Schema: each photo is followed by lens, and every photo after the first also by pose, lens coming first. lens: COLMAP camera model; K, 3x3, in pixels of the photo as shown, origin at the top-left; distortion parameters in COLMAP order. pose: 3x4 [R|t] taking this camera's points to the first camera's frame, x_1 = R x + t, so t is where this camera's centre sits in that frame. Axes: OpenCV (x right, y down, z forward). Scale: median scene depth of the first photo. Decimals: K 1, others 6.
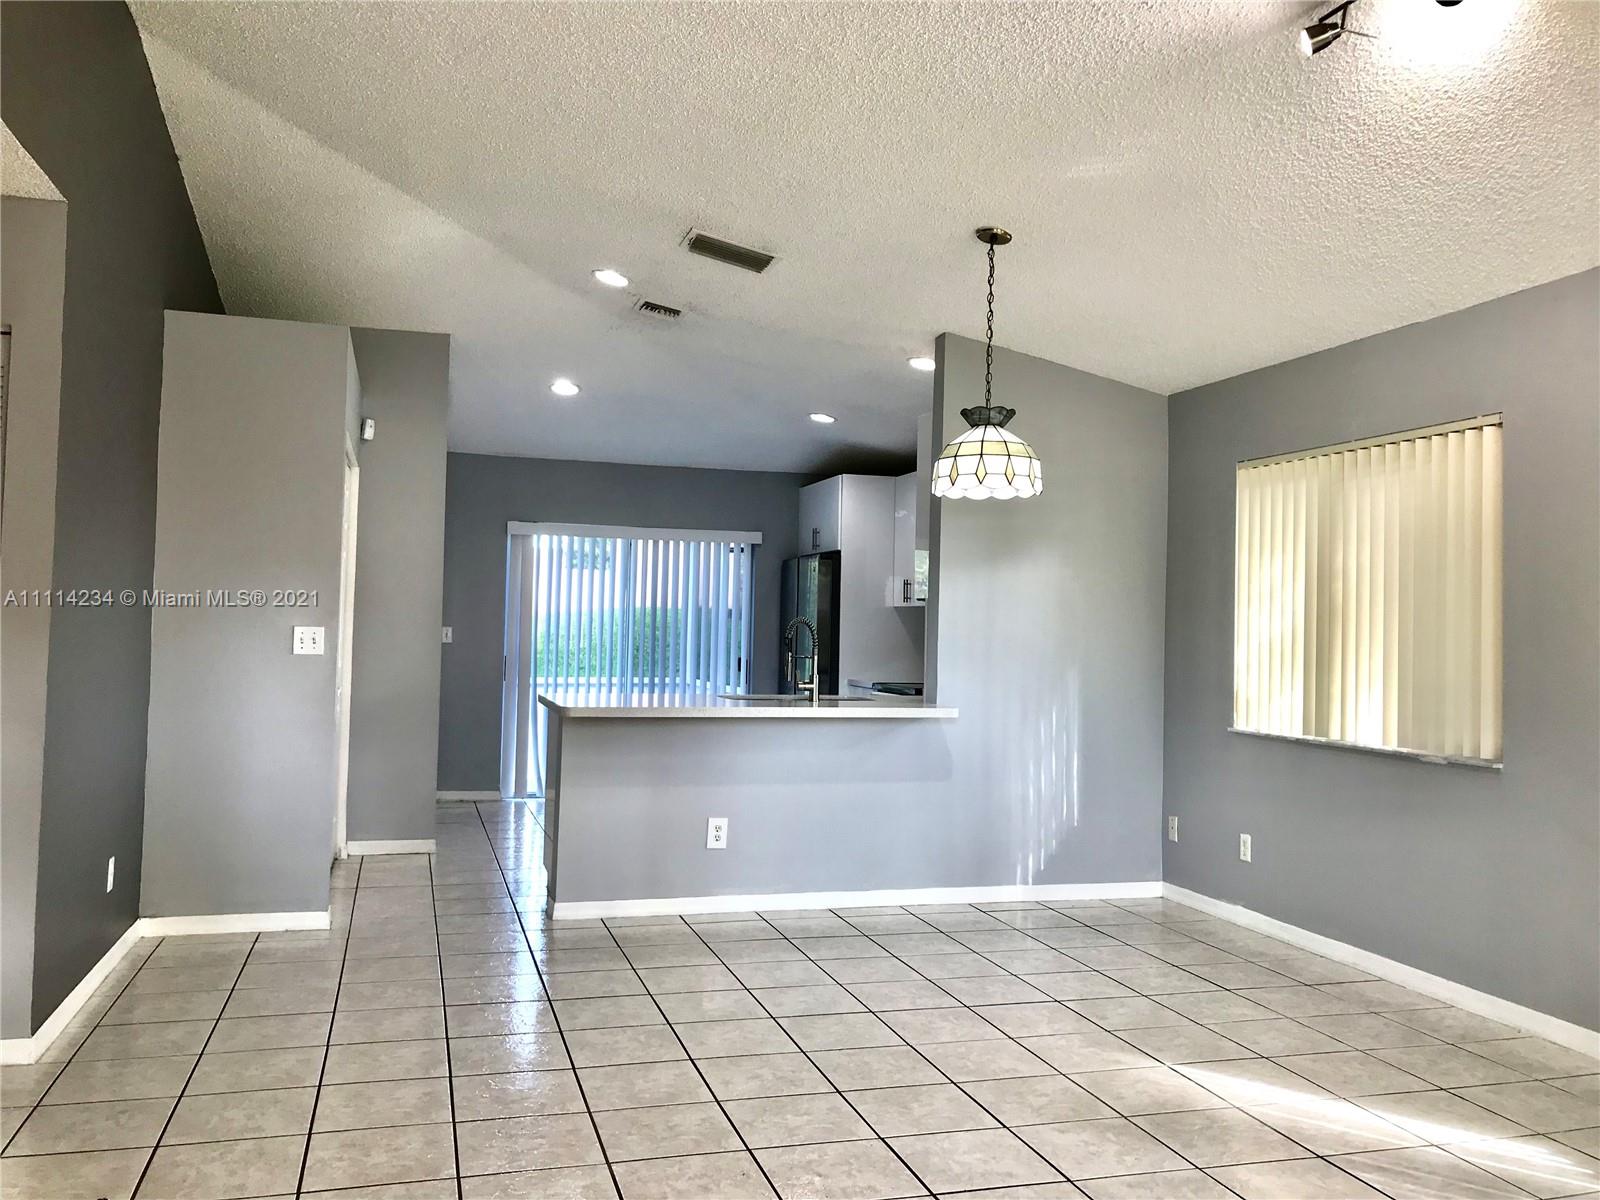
lens RADIAL K [[1315.0, 0, 800.0], [0, 1315.0, 600.0], [0, 0, 1]] dist [0.095074, -0.158415]
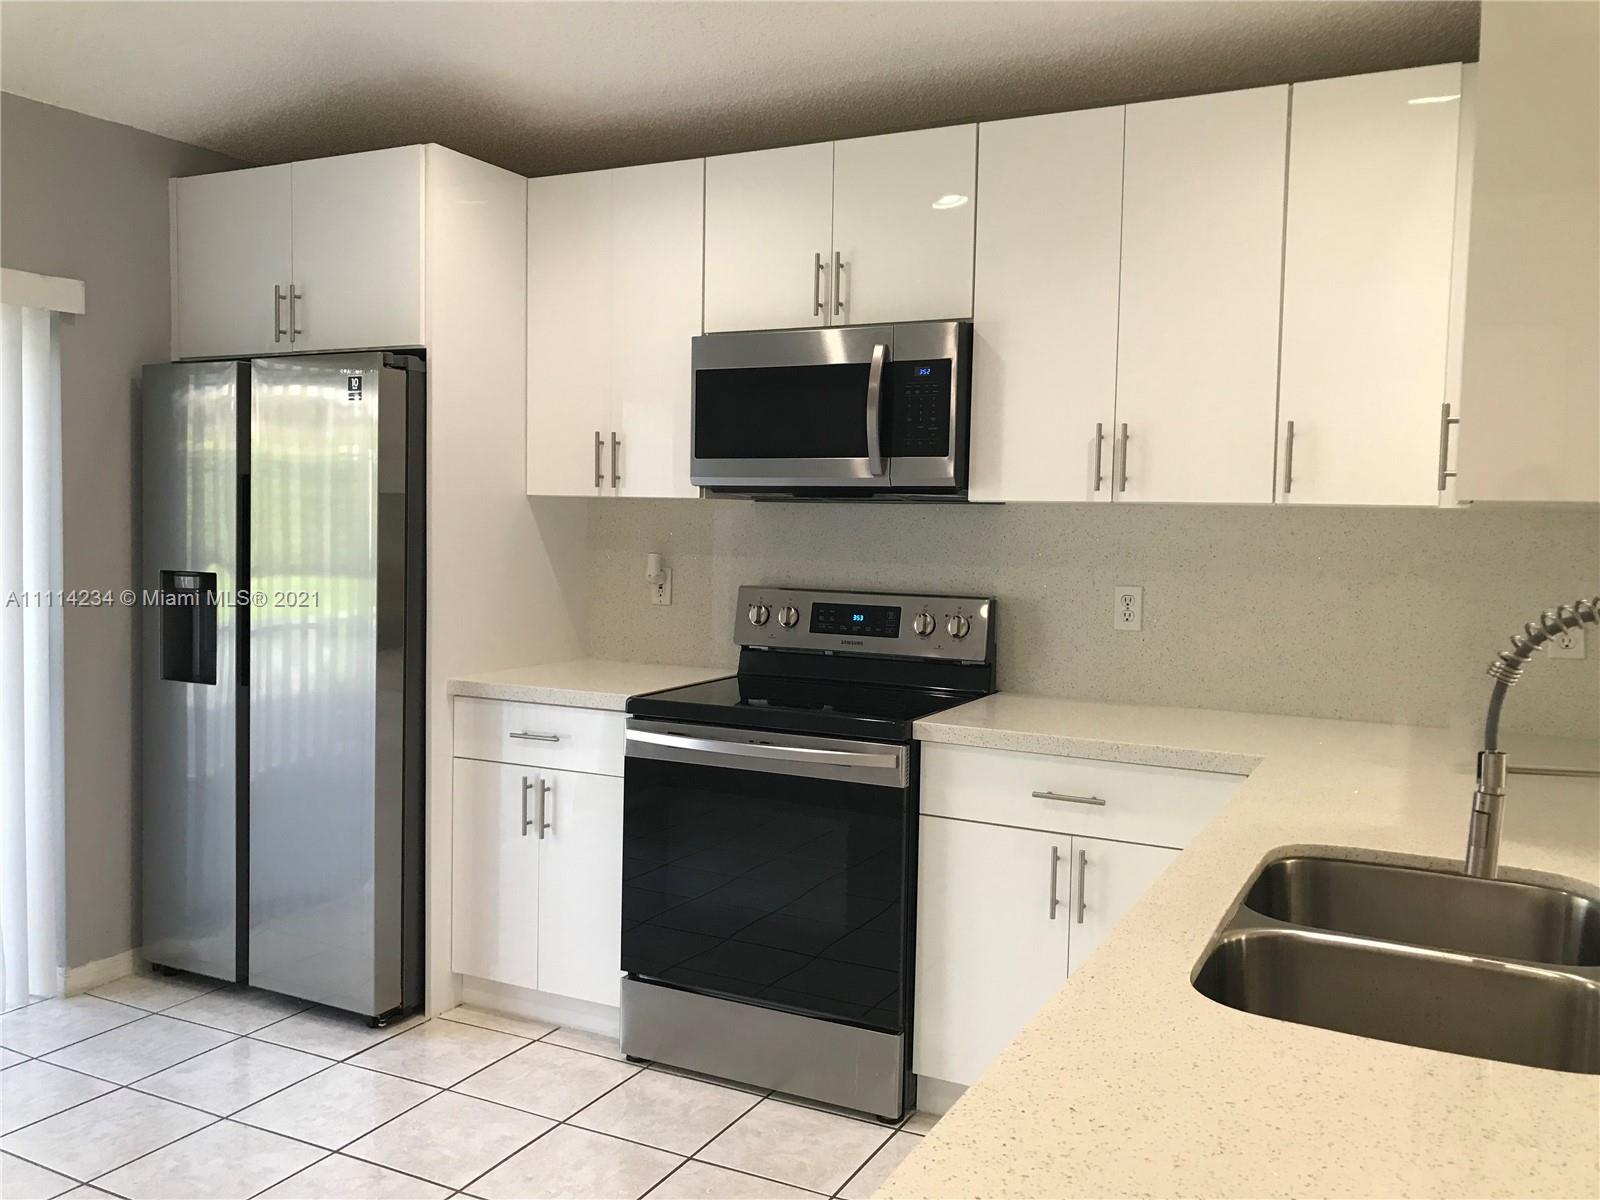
lens RADIAL K [[1310.3, 0, 803.6], [0, 1310.3, 594.0], [0, 0, 1]] dist [0.005035, 0.034094]
pose [[0.674240, -0.052059, 0.736675, -0.254263], [-0.020227, 0.995836, 0.088886, -0.003757], [-0.738235, -0.074831, 0.670380, 0.923040]]
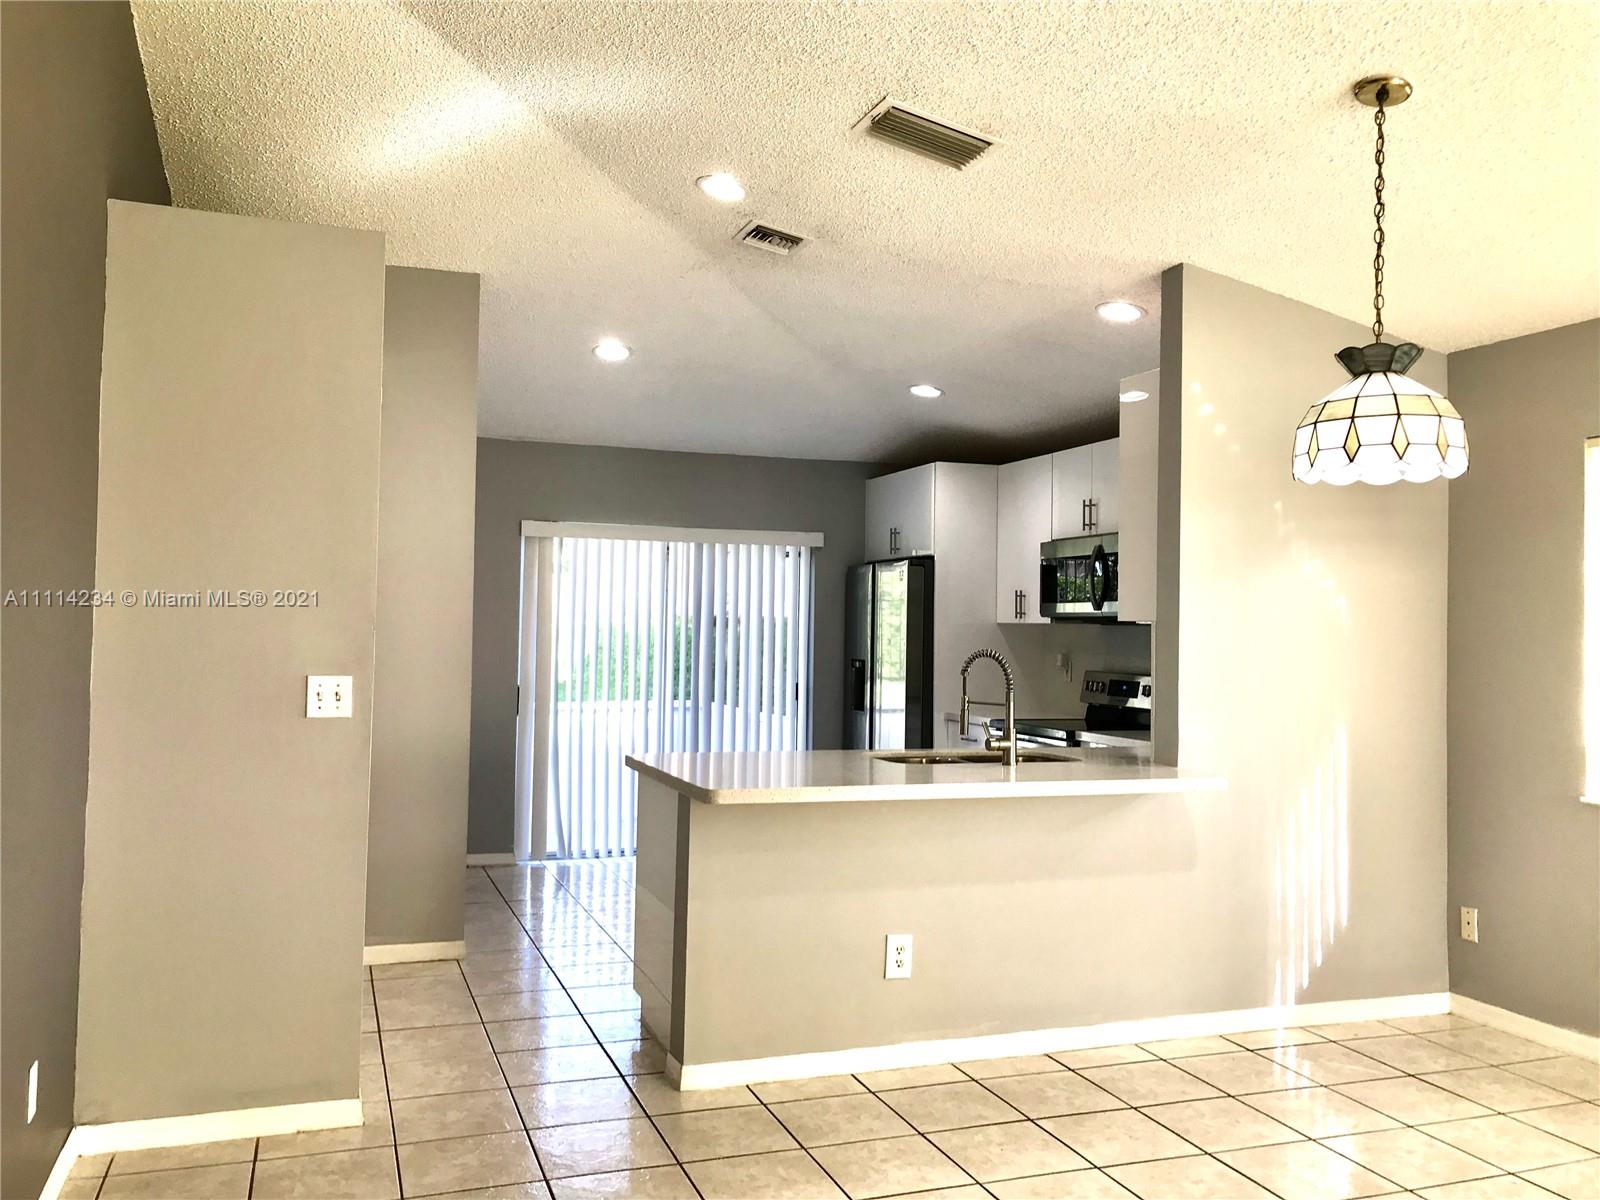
lens RADIAL K [[1310.3, 0, 803.6], [0, 1310.3, 594.0], [0, 0, 1]] dist [0.005035, 0.034094]
pose [[0.998041, -0.004195, 0.062419, -0.142445], [0.004477, 0.999980, -0.004374, -0.014361], [-0.062400, 0.004644, 0.998040, 0.267676]]
